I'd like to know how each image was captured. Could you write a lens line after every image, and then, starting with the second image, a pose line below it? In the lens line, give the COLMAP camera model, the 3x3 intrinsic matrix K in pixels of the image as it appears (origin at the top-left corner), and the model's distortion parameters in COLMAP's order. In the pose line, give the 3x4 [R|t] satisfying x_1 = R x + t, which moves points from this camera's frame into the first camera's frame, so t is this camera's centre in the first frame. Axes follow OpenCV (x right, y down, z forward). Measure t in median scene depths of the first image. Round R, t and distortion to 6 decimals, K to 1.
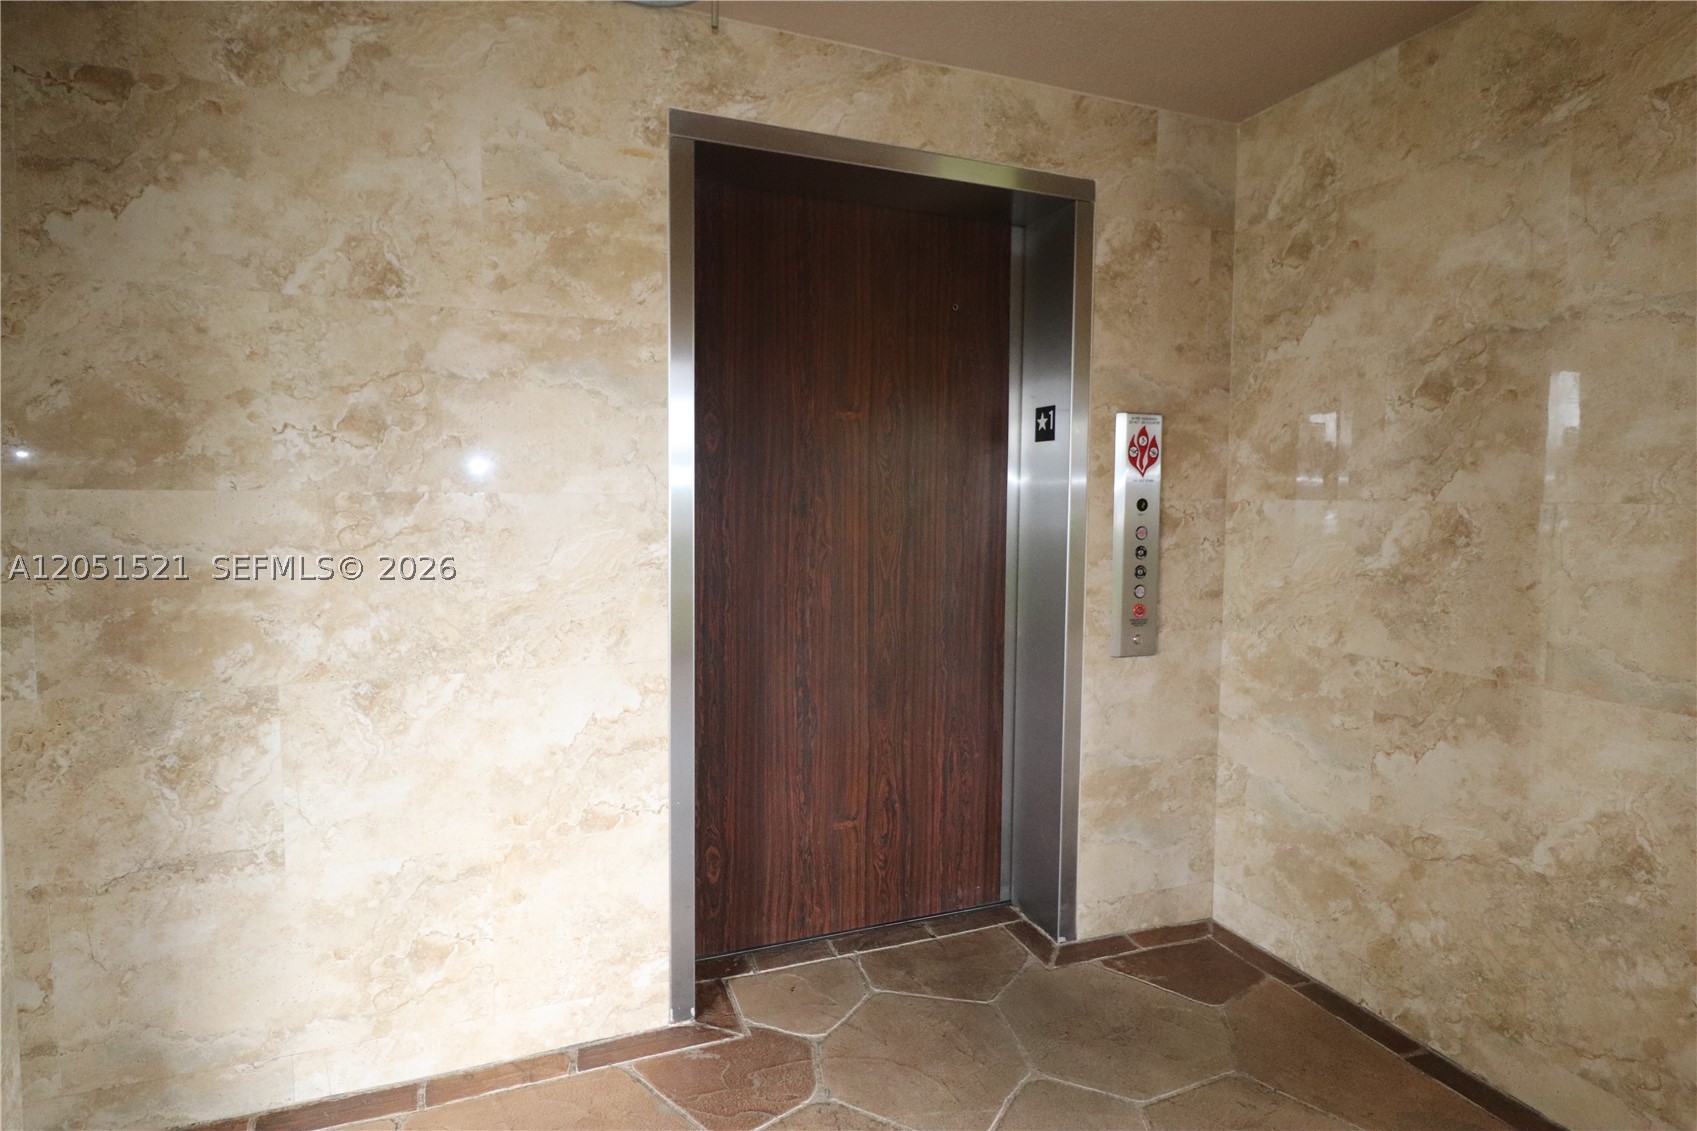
lens RADIAL K [[901.2, 0, 848.5], [0, 901.2, 565.5], [0, 0, 1]] dist [0.001780, -0.011349]
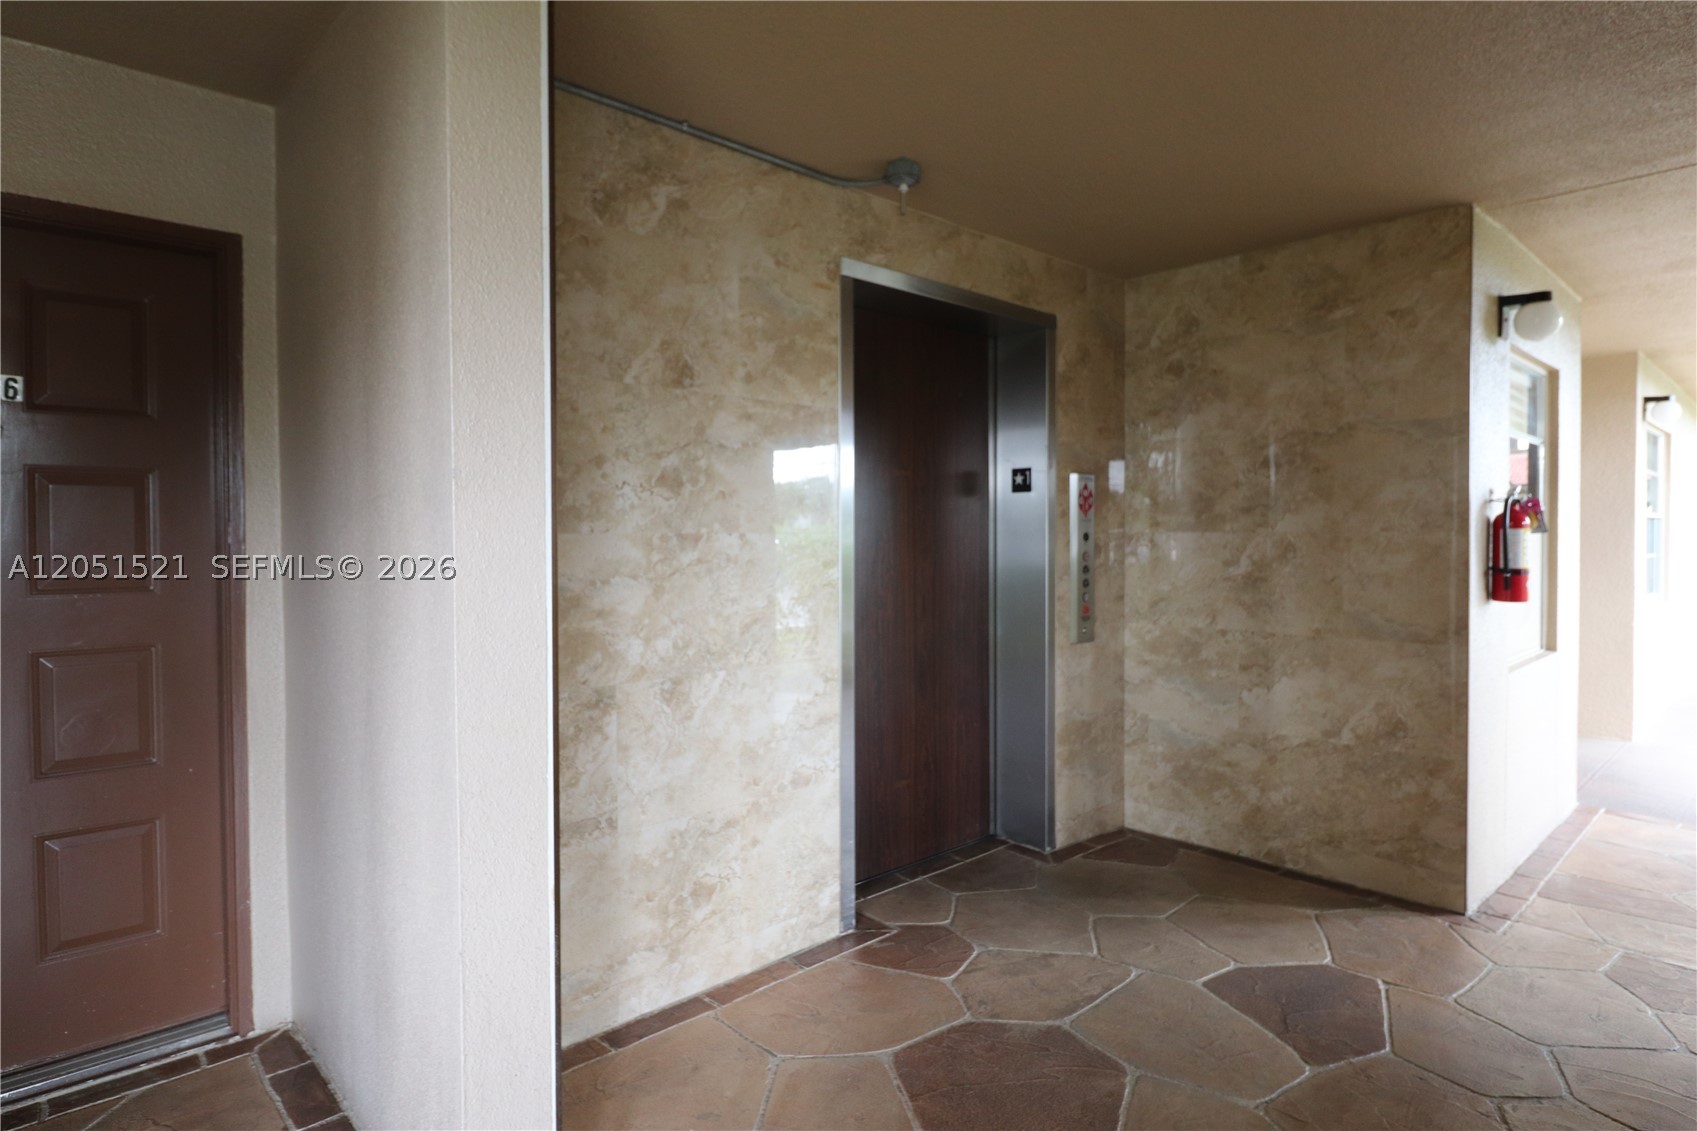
lens RADIAL K [[956.5, 0, 850.8], [0, 956.5, 571.1], [0, 0, 1]] dist [0.003702, 0.000364]
pose [[0.927936, -0.025626, 0.371858, -0.746039], [0.039534, 0.998773, -0.029824, 0.022882], [-0.370638, 0.042376, 0.927810, -0.353612]]
